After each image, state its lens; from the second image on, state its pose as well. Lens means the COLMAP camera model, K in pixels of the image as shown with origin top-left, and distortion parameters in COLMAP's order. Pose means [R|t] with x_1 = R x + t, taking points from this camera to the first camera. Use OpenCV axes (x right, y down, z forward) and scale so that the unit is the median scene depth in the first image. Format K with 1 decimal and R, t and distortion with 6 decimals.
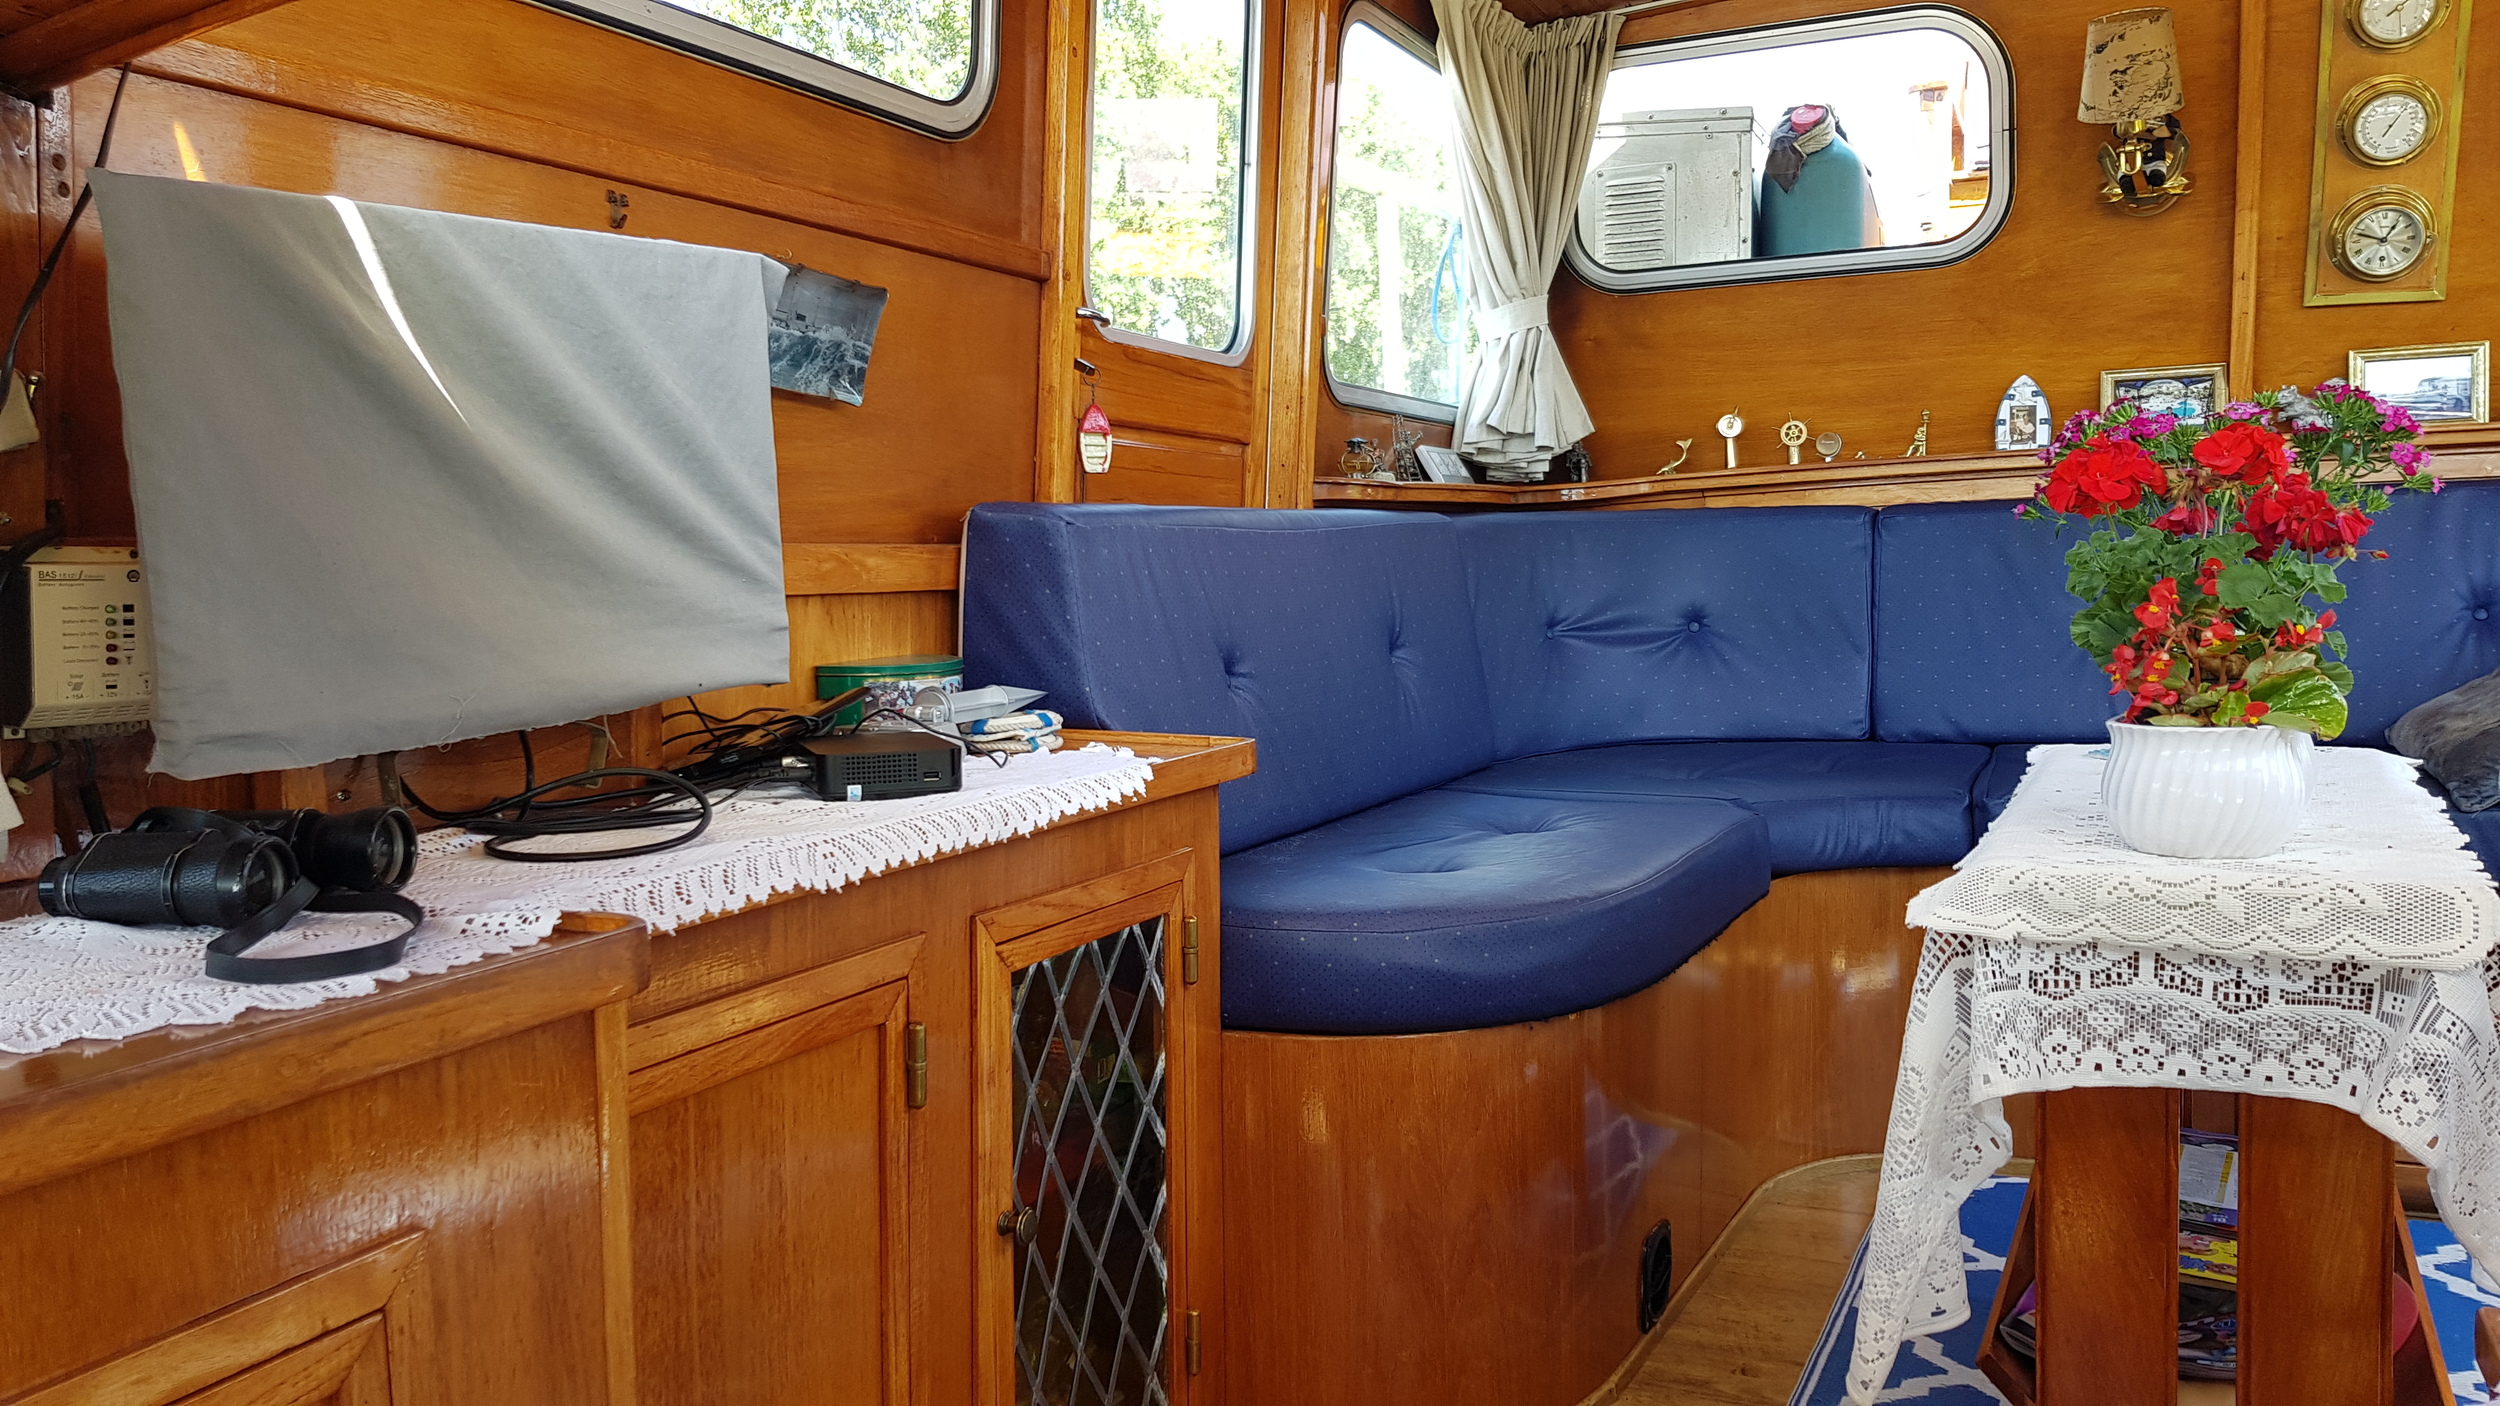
lens RADIAL K [[1916.7, 0, 1250.0], [0, 1916.7, 703.0], [0, 0, 1]] dist [0.061369, -0.118119]
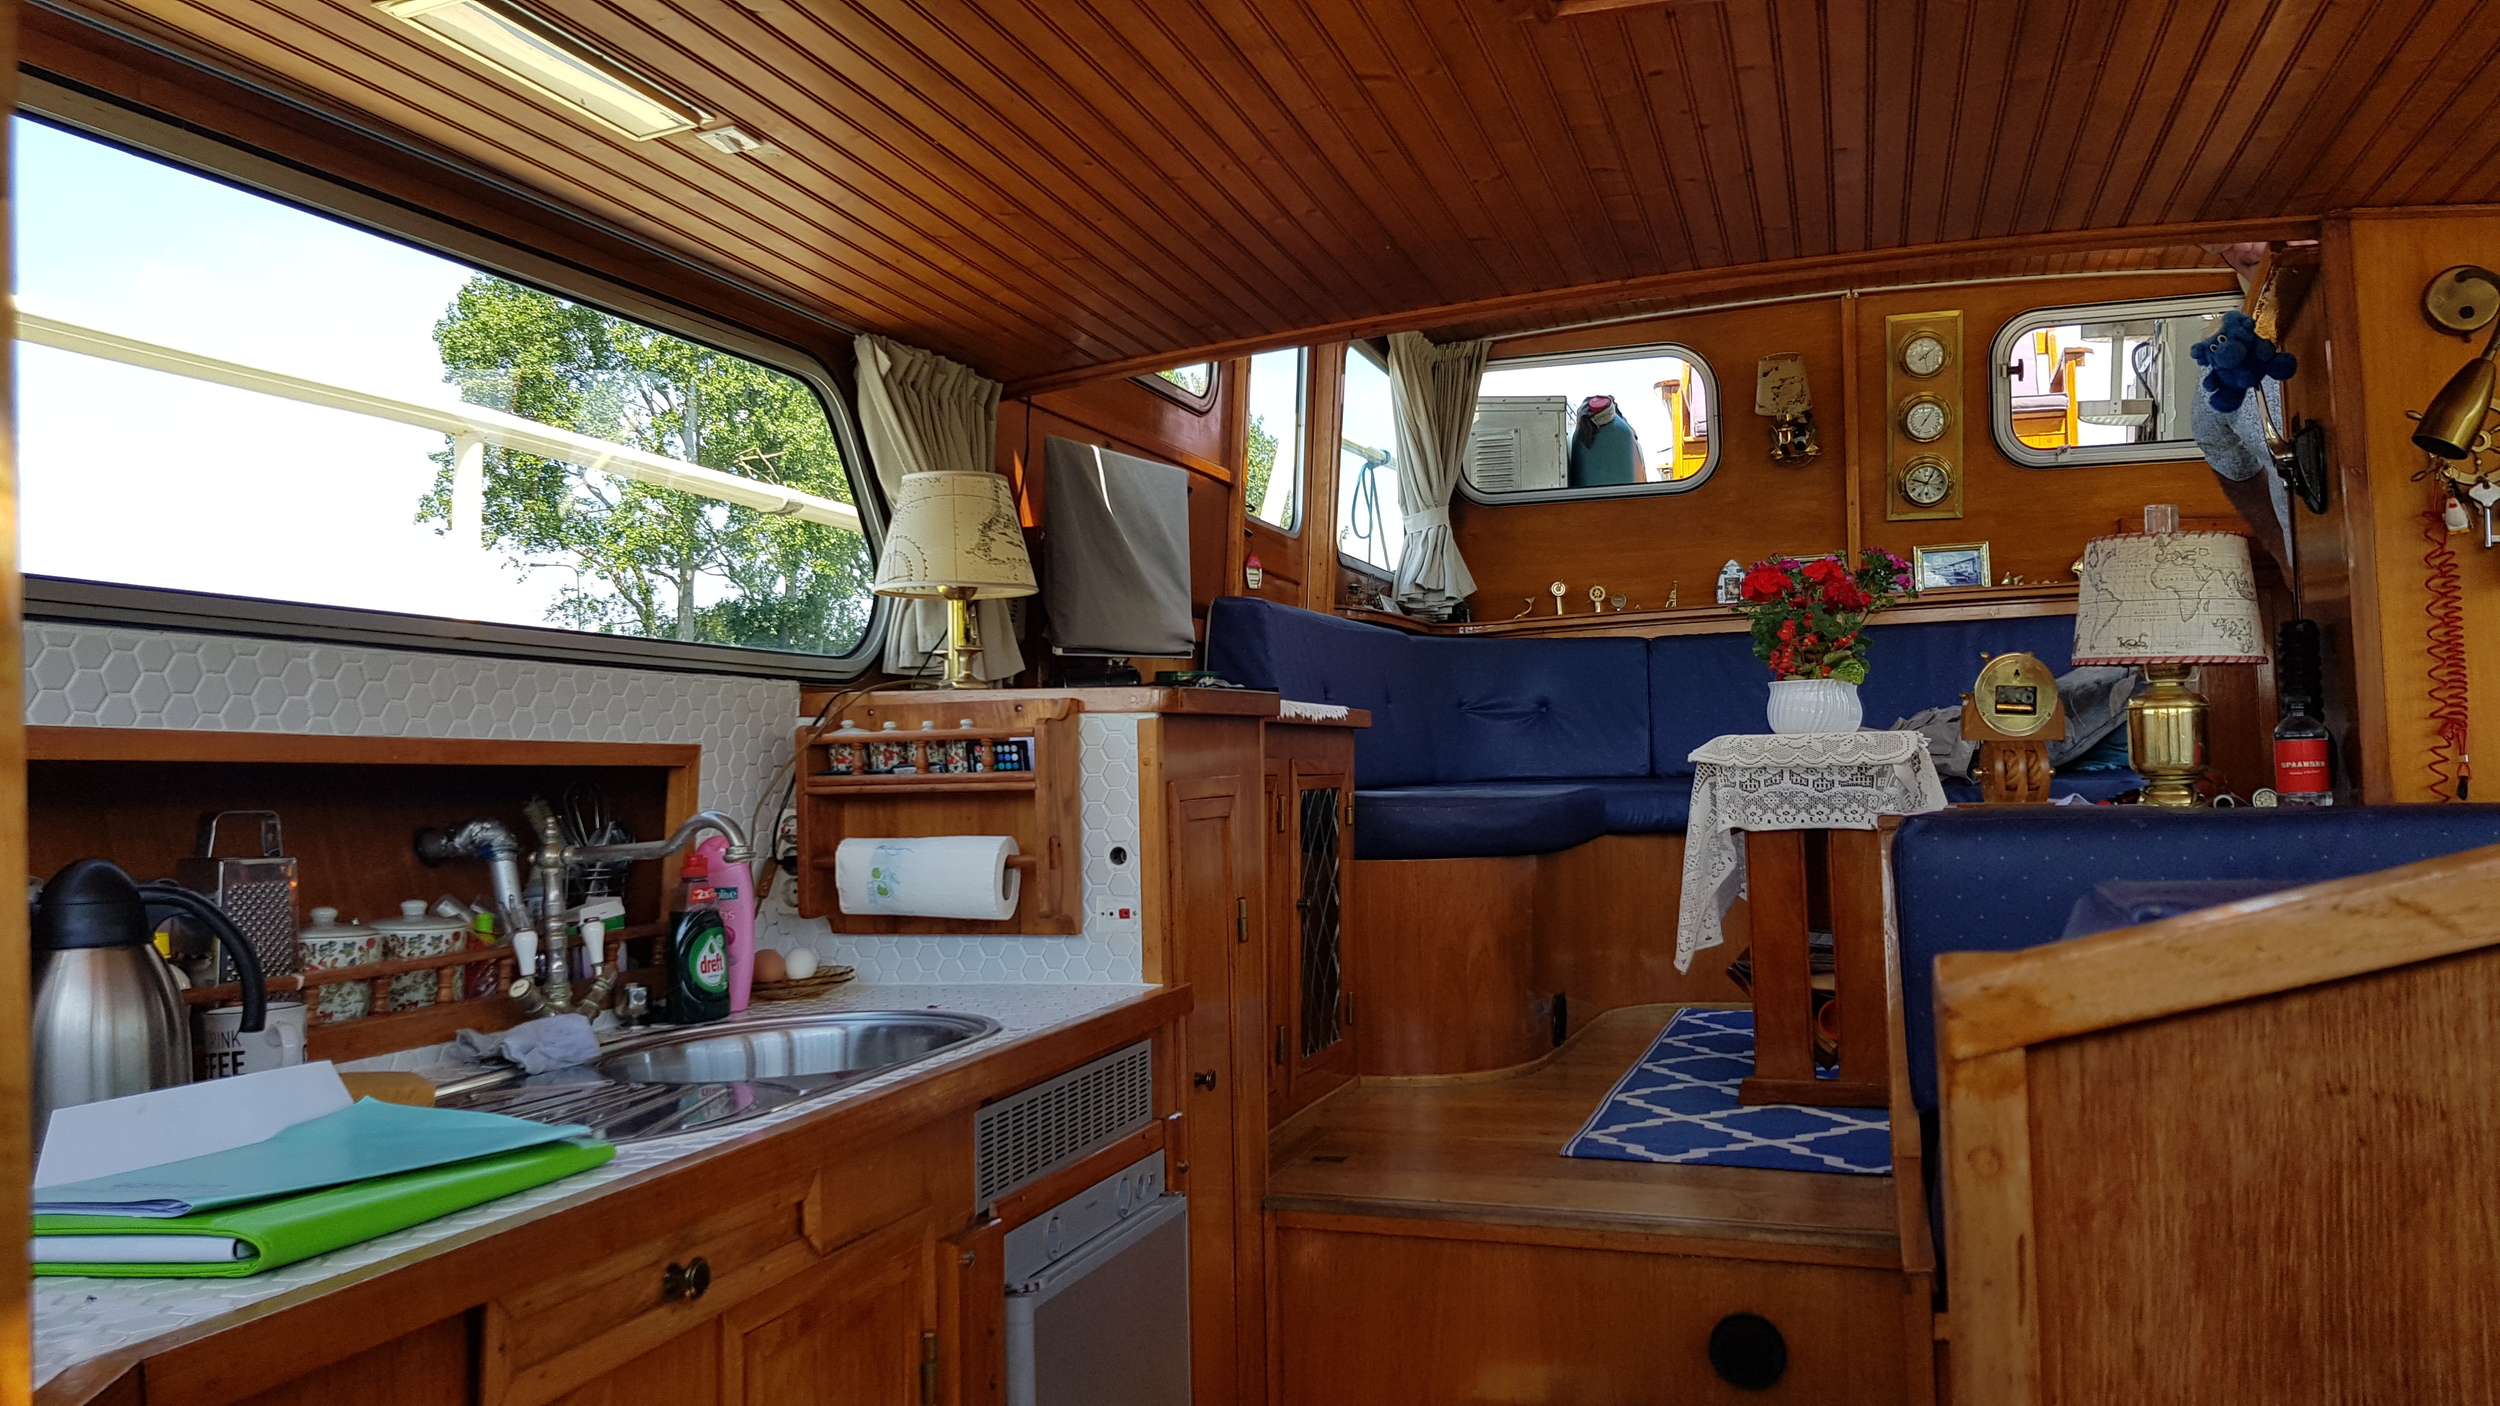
lens RADIAL K [[1922.8, 0, 1250.0], [0, 1922.8, 703.0], [0, 0, 1]] dist [-0.006510, -0.006659]
pose [[0.991826, 0.006670, 0.127423, -0.236841], [0.008242, 0.993199, -0.116141, 0.152104], [-0.127332, 0.116242, 0.985025, -0.603575]]
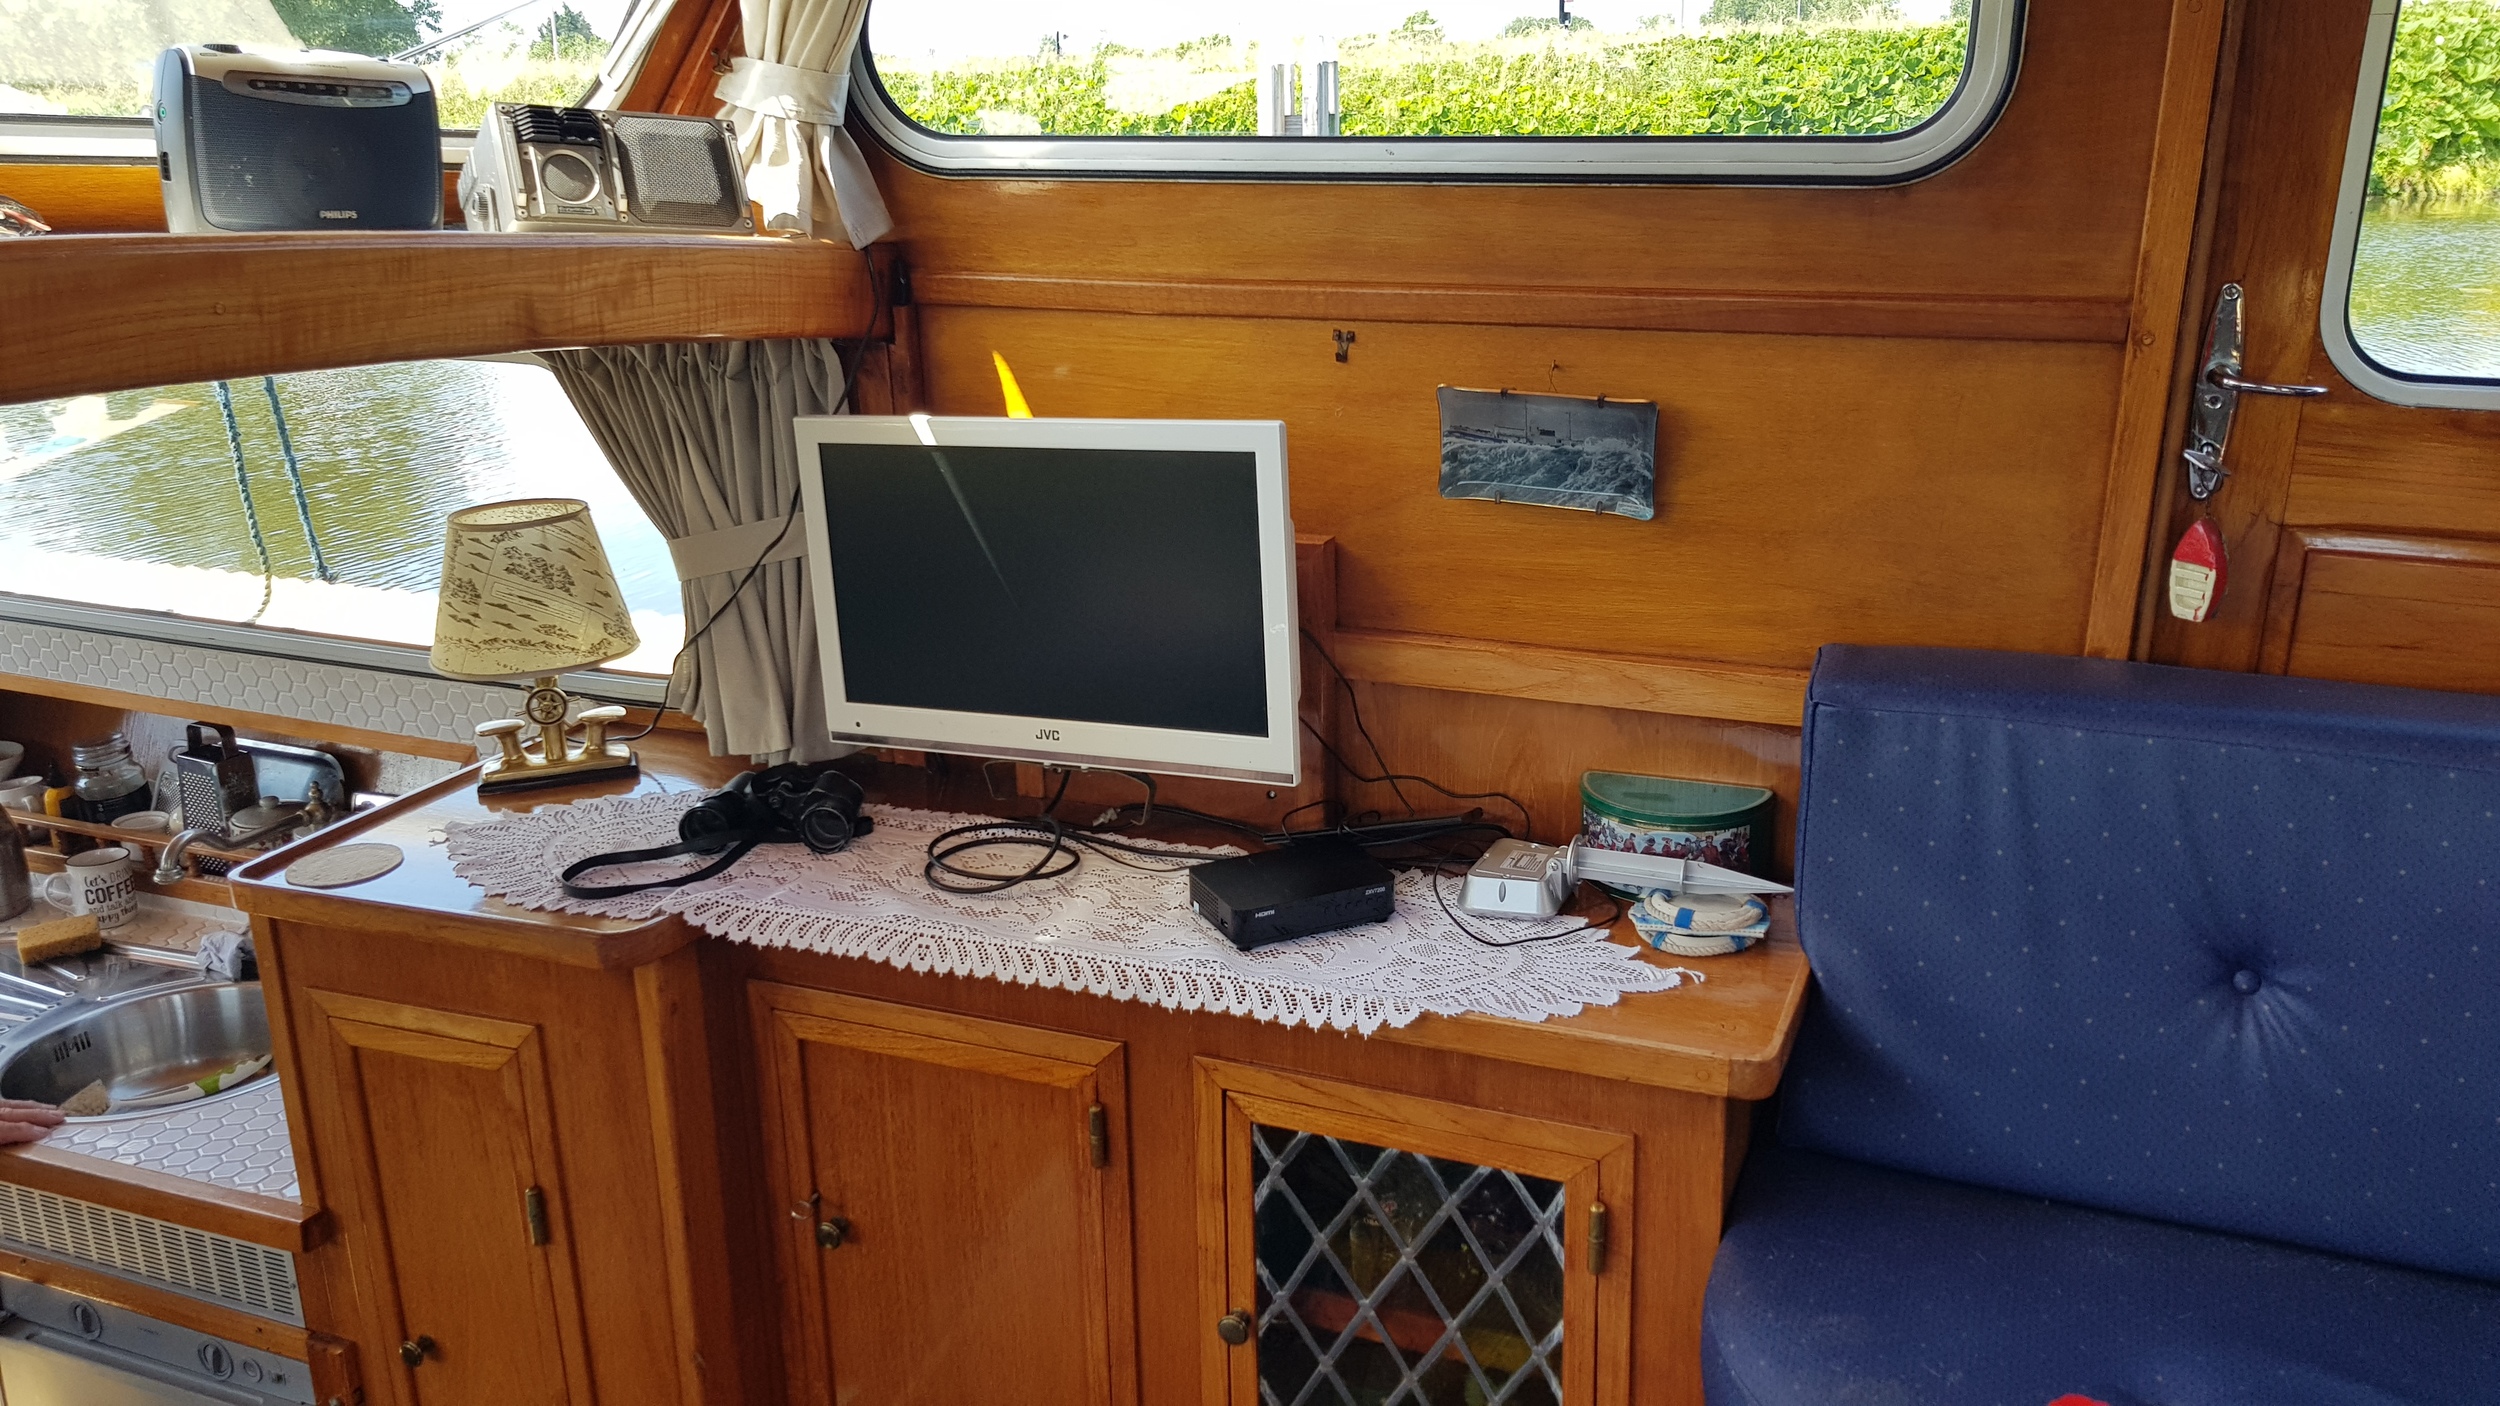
lens RADIAL K [[1895.0, 0, 1212.8], [0, 1895.0, 686.1], [0, 0, 1]] dist [0.082647, -0.146799]
pose [[0.045886, 0.306970, -0.950612, 0.421892], [-0.057120, 0.950864, 0.304294, -0.215649], [0.997312, 0.040336, 0.061165, 0.466815]]
